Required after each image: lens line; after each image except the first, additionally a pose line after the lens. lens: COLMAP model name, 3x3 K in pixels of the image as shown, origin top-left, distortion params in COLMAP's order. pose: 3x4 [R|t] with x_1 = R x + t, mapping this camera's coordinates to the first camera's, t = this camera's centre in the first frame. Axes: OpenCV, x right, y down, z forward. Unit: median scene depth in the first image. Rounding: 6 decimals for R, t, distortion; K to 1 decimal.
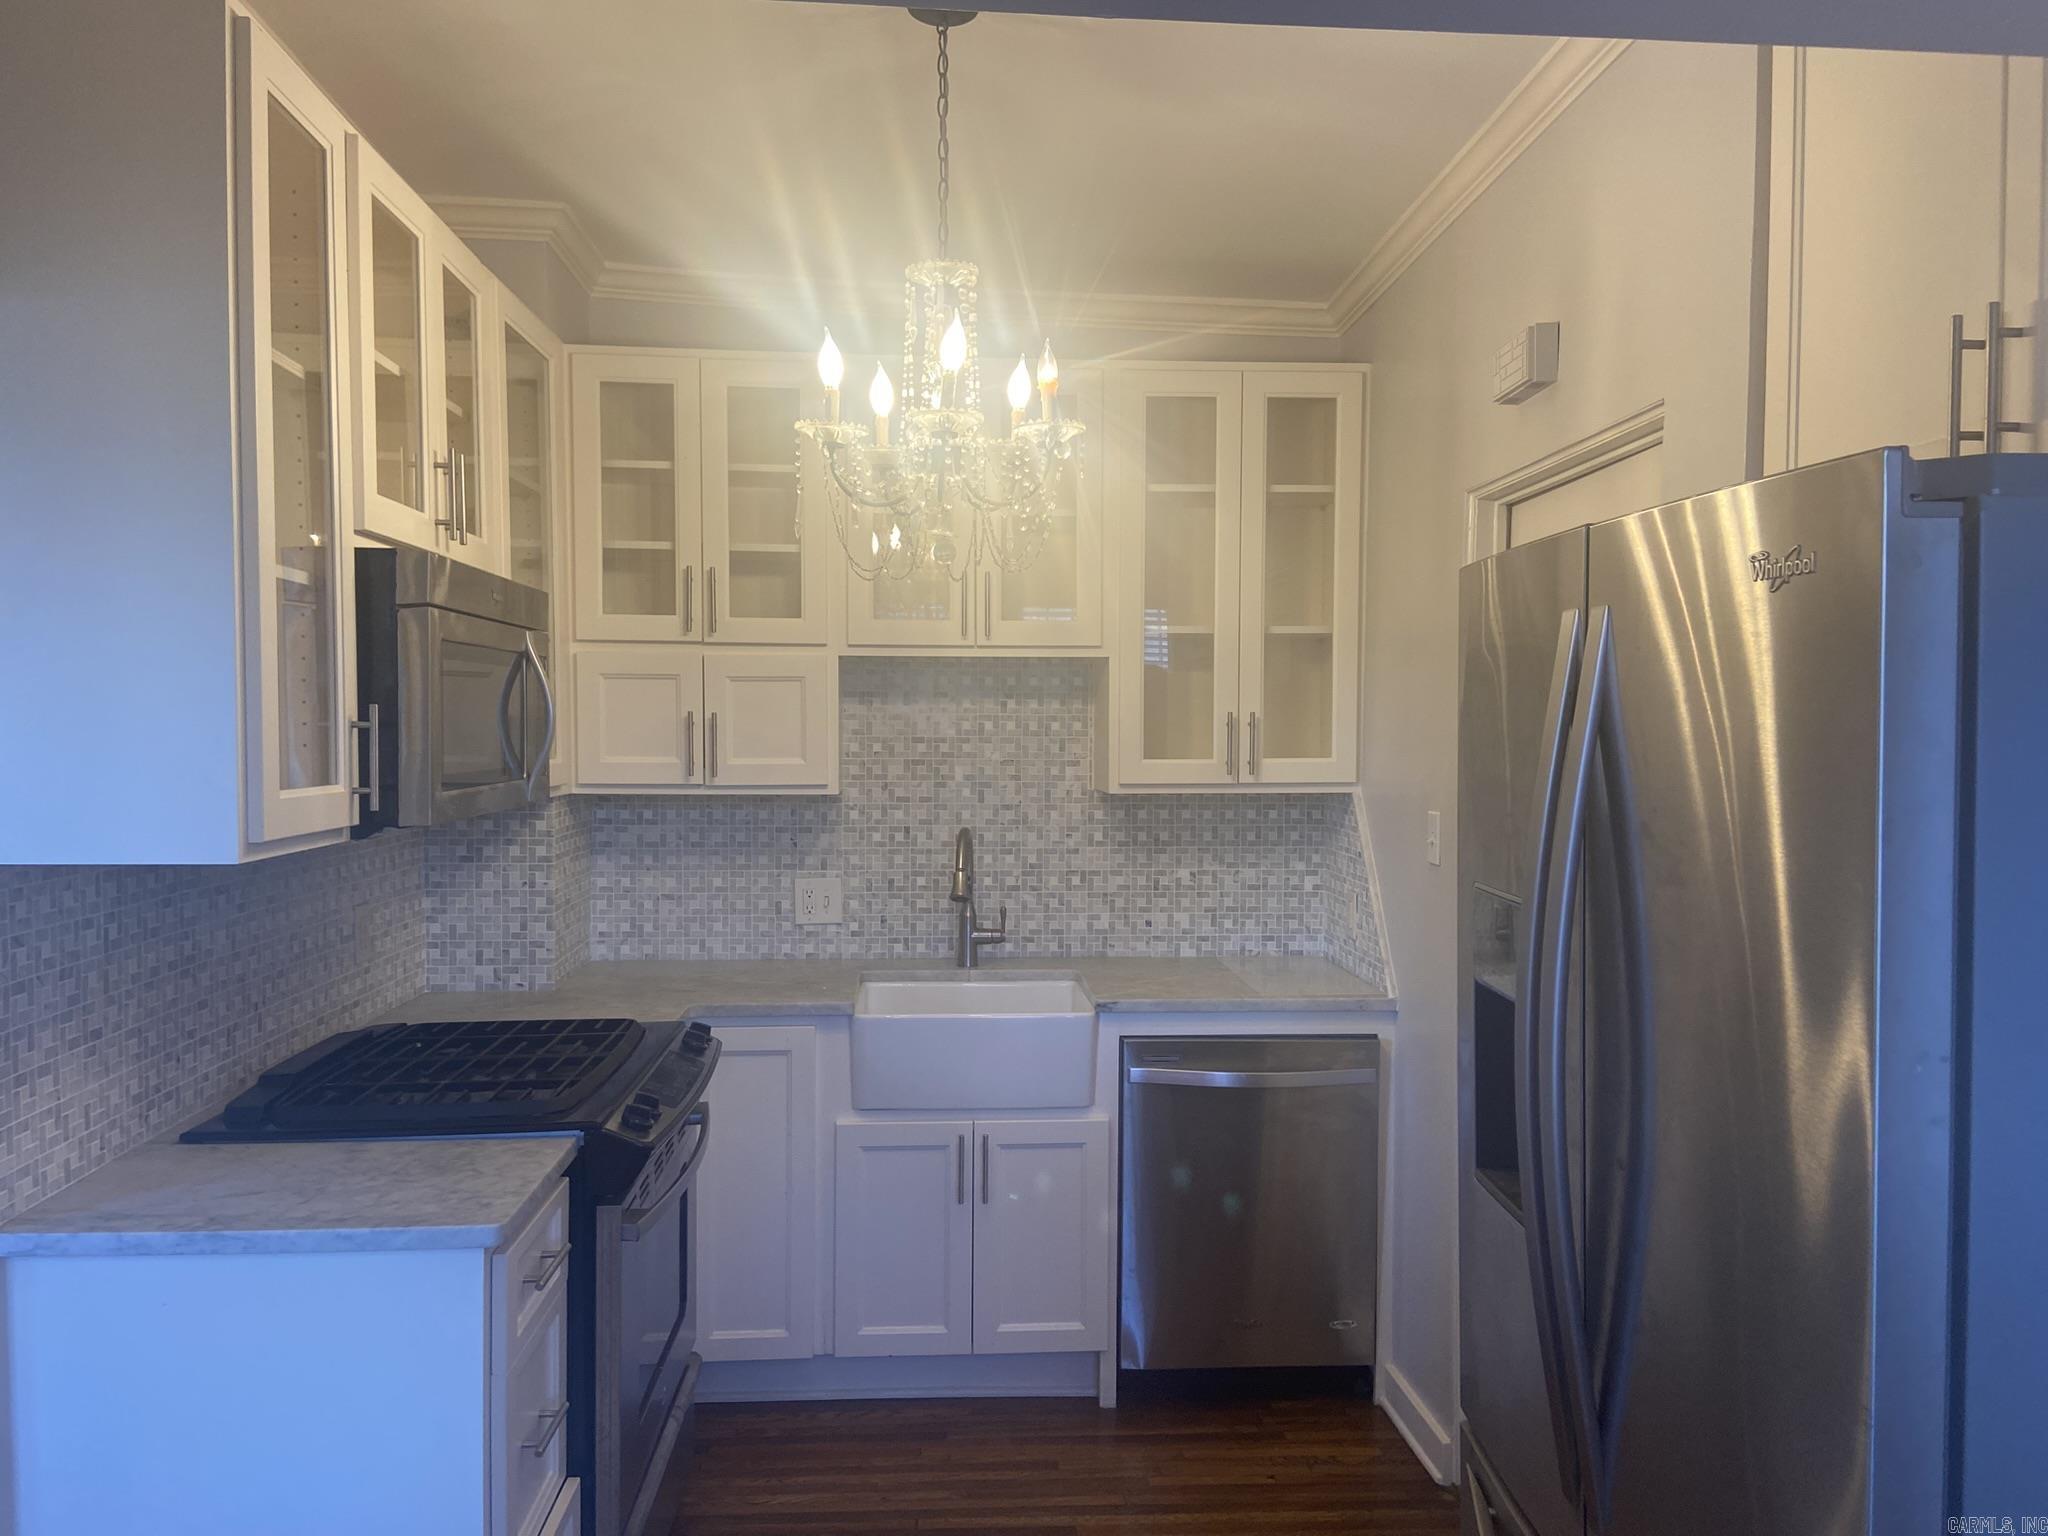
lens RADIAL K [[1532.3, 0, 1028.4], [0, 1532.3, 788.8], [0, 0, 1]] dist [0.122814, -0.139929]
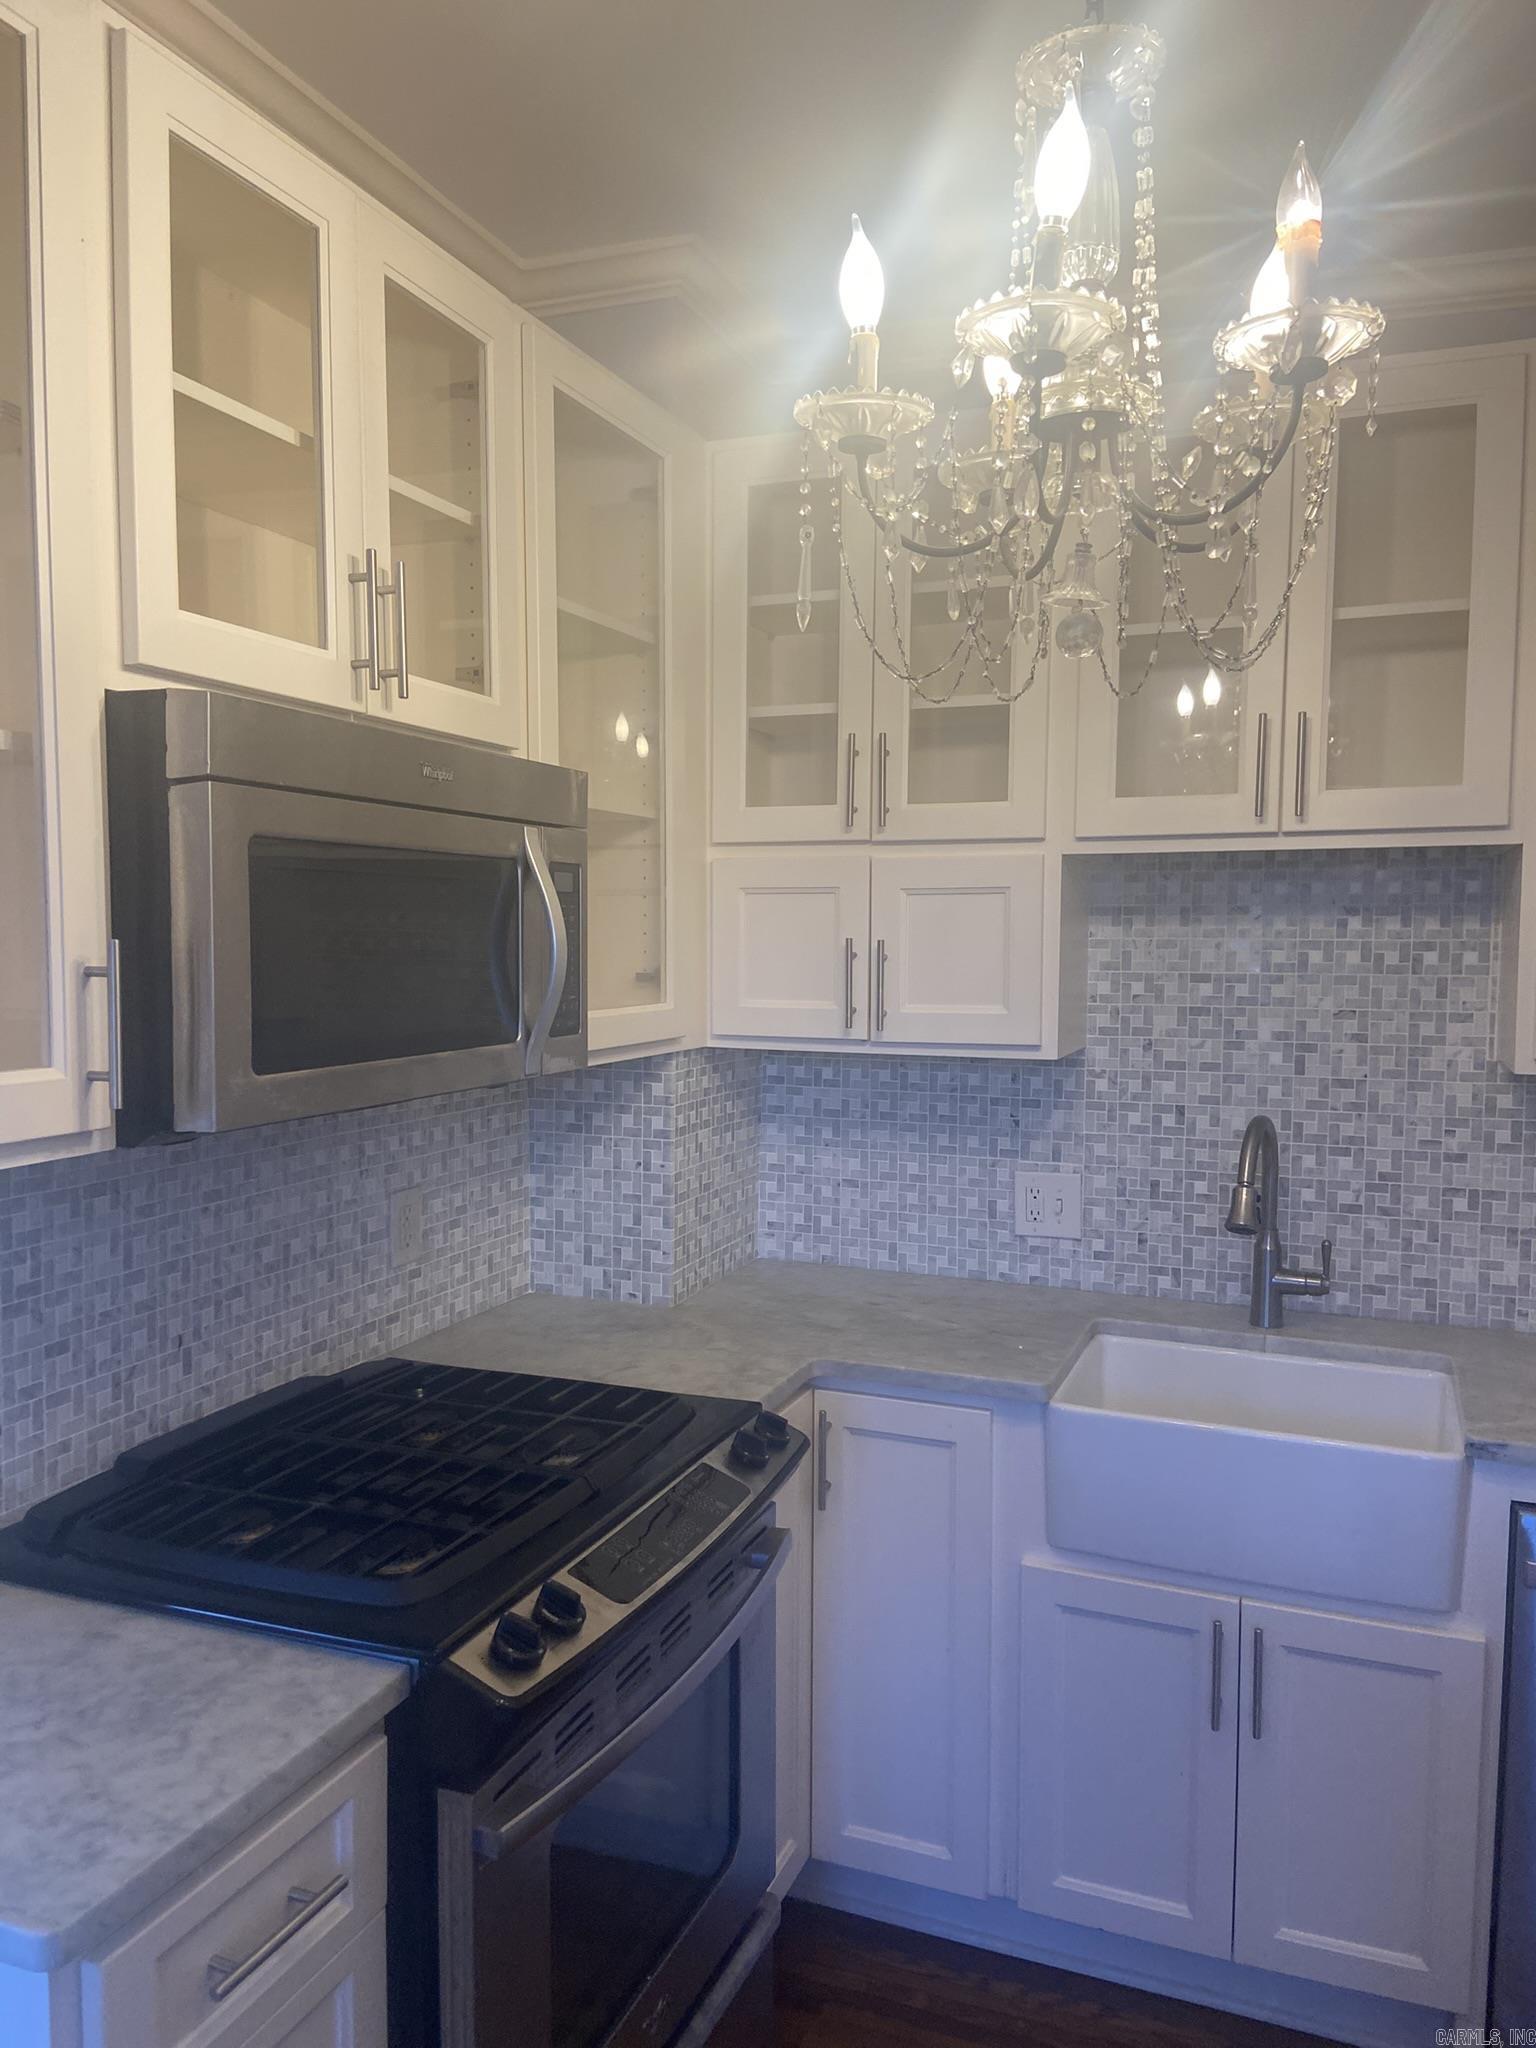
lens RADIAL K [[1532.3, 0, 750.8], [0, 1532.3, 1042.2], [0, 0, 1]] dist [0.122814, -0.139929]
pose [[0.900210, 0.031445, -0.434320, 0.049600], [-0.020107, 0.999327, 0.030676, -0.022261], [0.434992, -0.018881, 0.900236, 0.327441]]
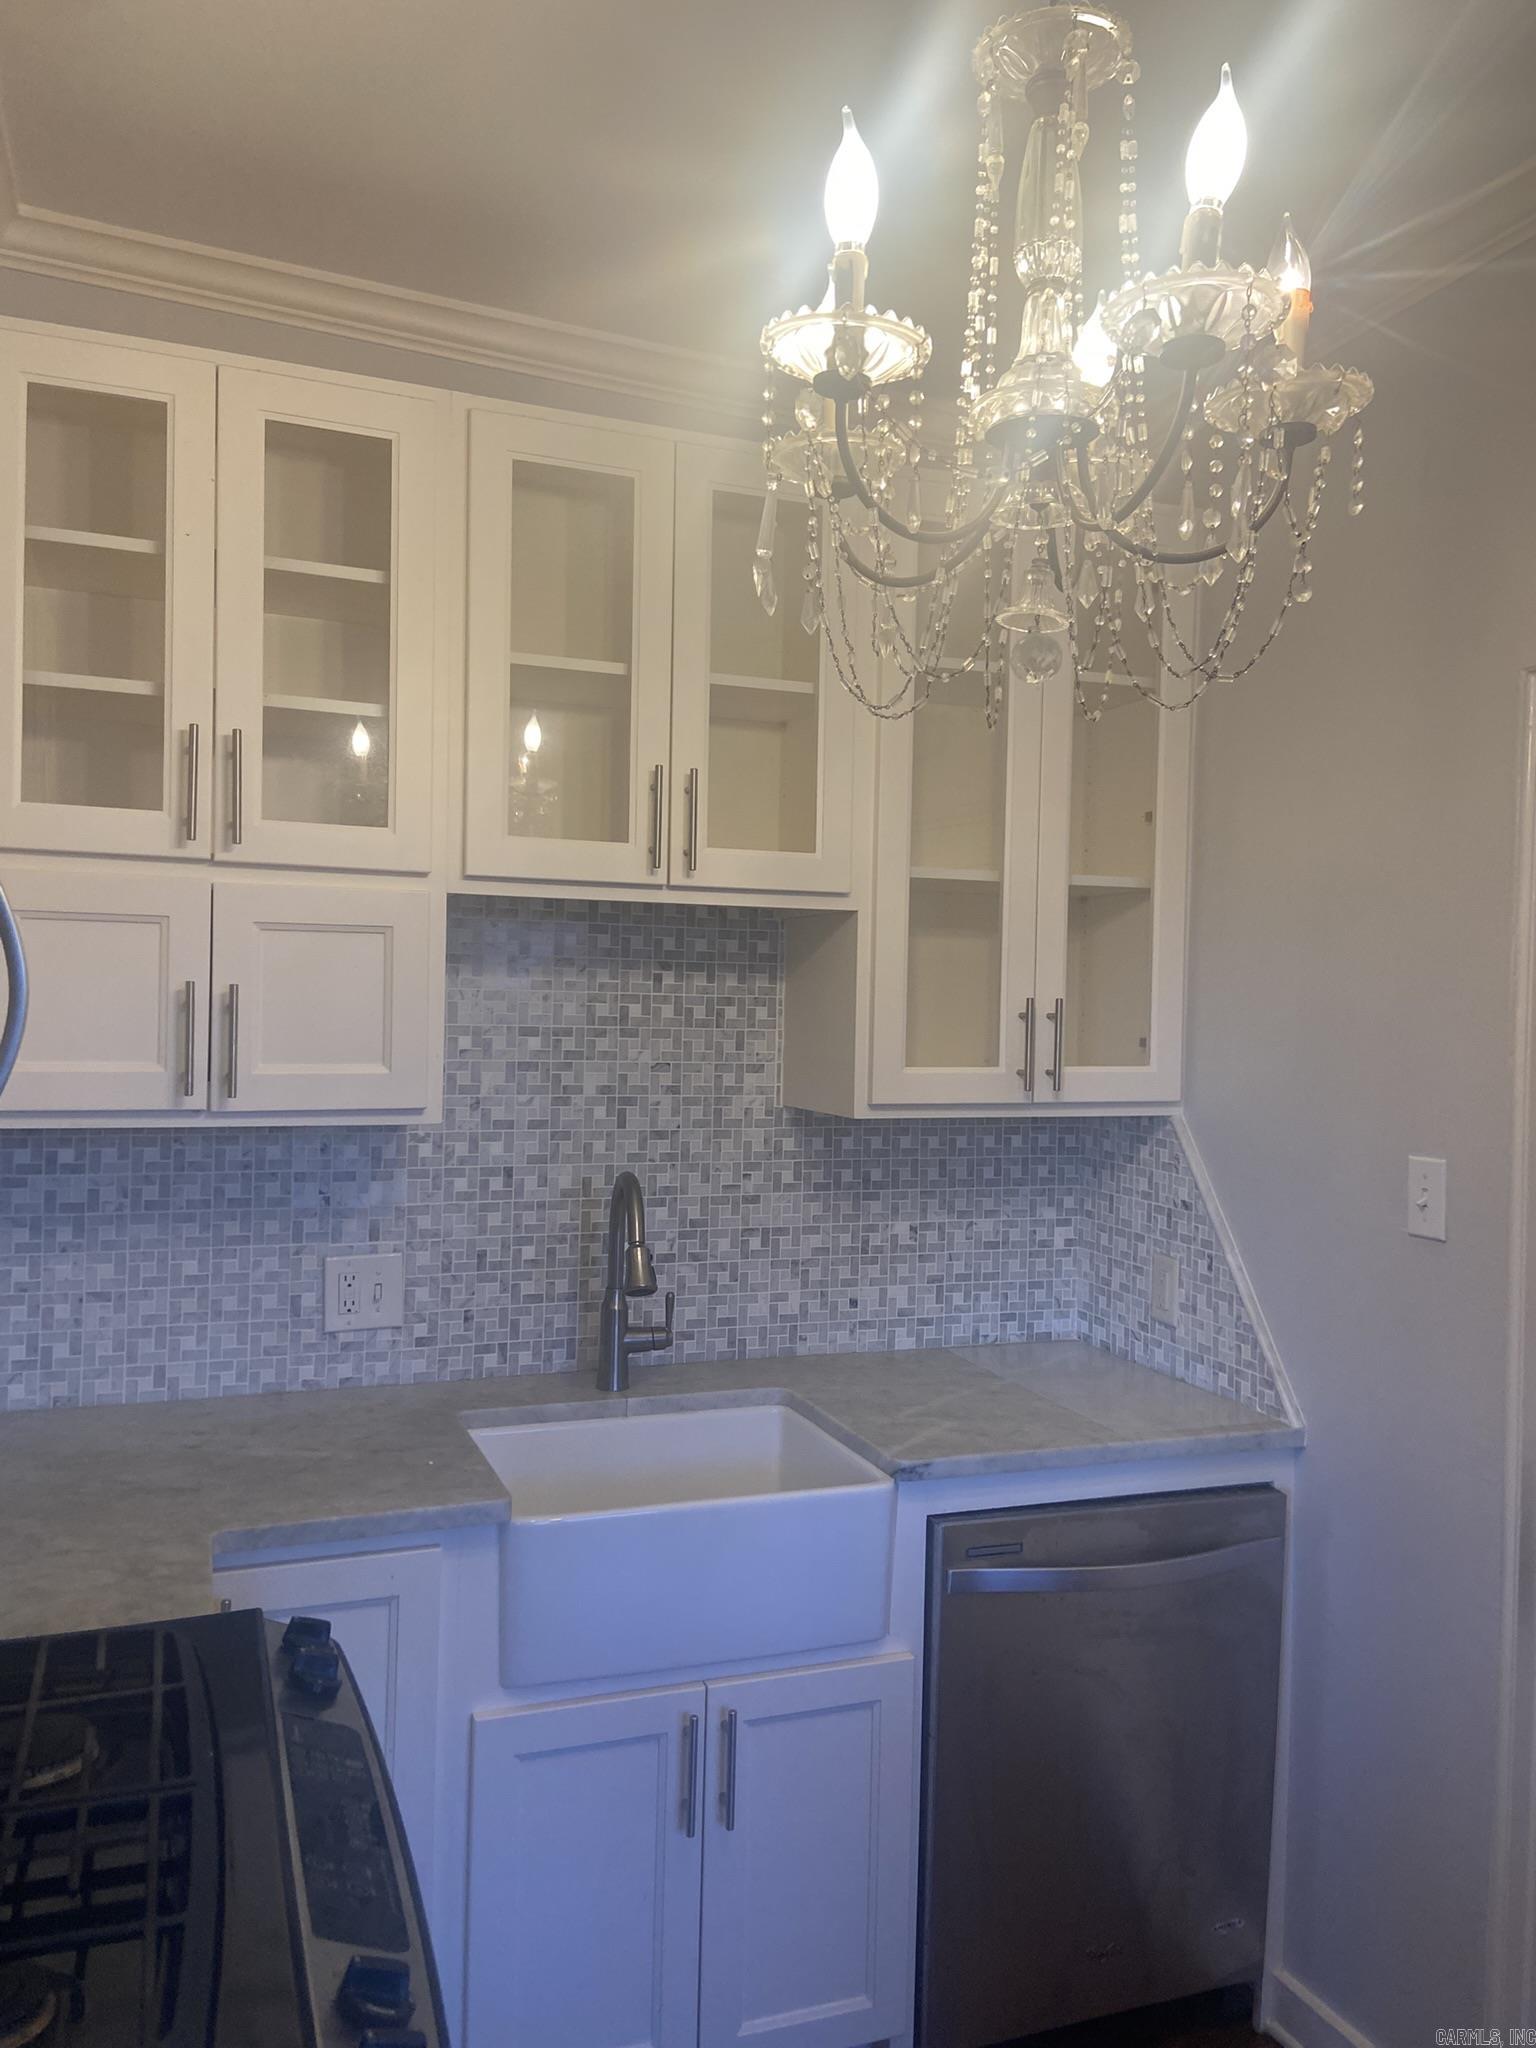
lens RADIAL K [[1532.3, 0, 746.4], [0, 1532.3, 1019.8], [0, 0, 1]] dist [0.122814, -0.139929]
pose [[0.958908, 0.013303, 0.283406, -0.180126], [-0.005599, 0.999593, -0.027974, -0.020831], [-0.283663, 0.025238, 0.958592, 0.387826]]
